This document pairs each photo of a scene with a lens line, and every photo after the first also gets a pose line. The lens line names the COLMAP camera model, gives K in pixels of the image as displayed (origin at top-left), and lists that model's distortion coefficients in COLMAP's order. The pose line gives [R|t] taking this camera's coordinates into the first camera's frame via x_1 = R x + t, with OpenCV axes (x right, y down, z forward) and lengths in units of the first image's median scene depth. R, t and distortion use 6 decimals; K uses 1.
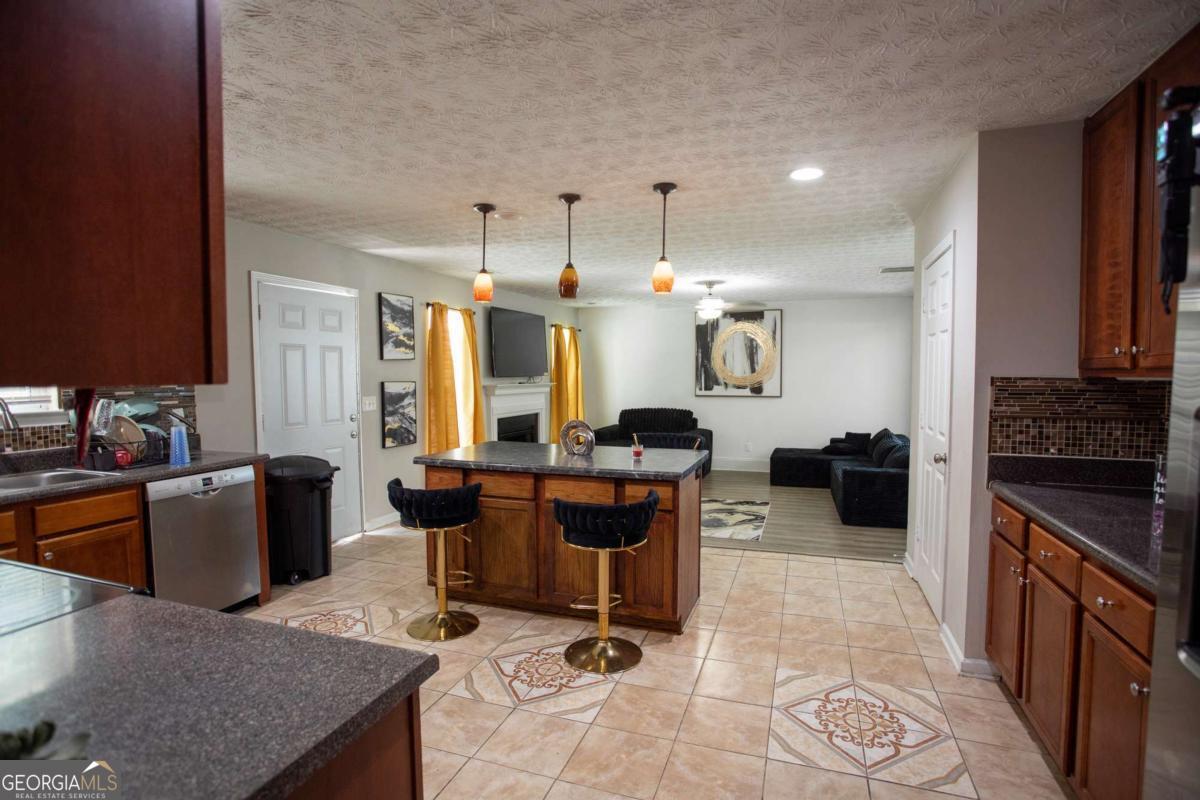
lens RADIAL K [[590.0, 0, 614.5], [0, 590.0, 405.0], [0, 0, 1]] dist [-0.061308, 0.029317]
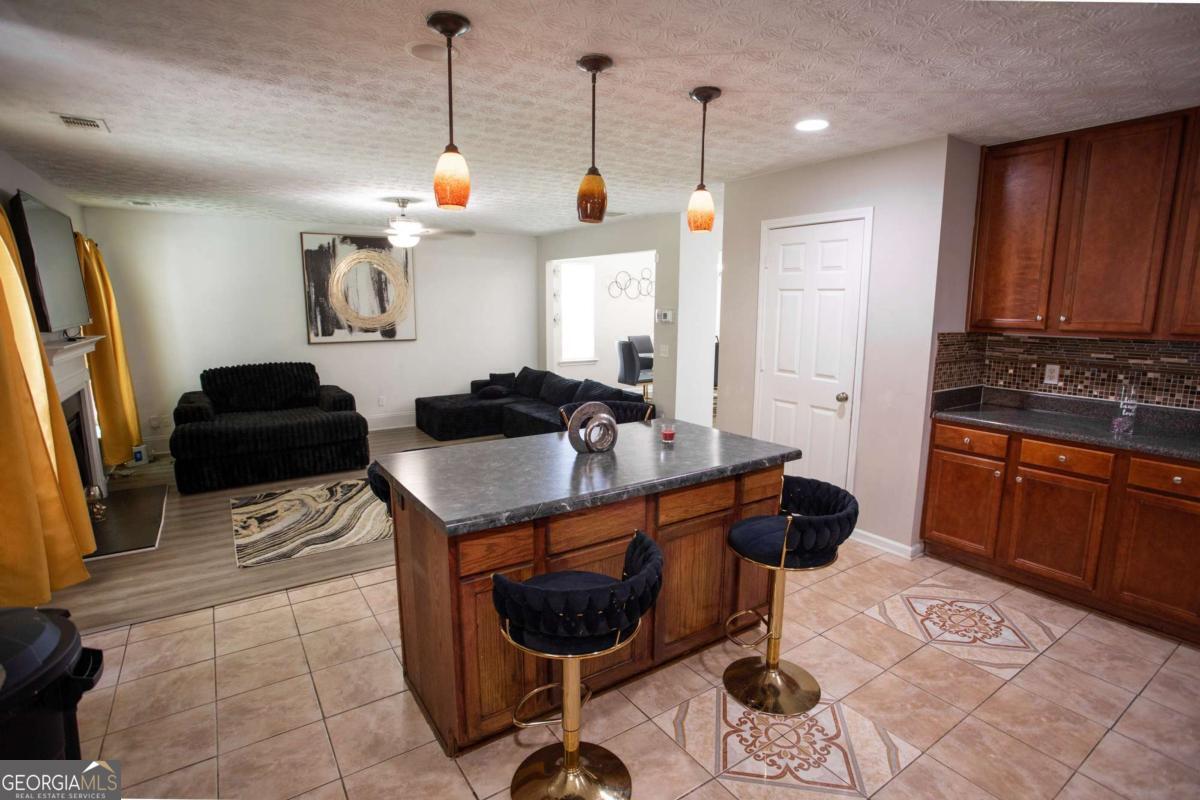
lens RADIAL K [[590.0, 0, 614.8], [0, 590.0, 403.8], [0, 0, 1]] dist [-0.061308, 0.029317]
pose [[0.598546, -0.131646, 0.790198, -0.314273], [0.037337, 0.989917, 0.136638, -0.035628], [-0.800218, -0.052281, 0.597426, 0.298263]]
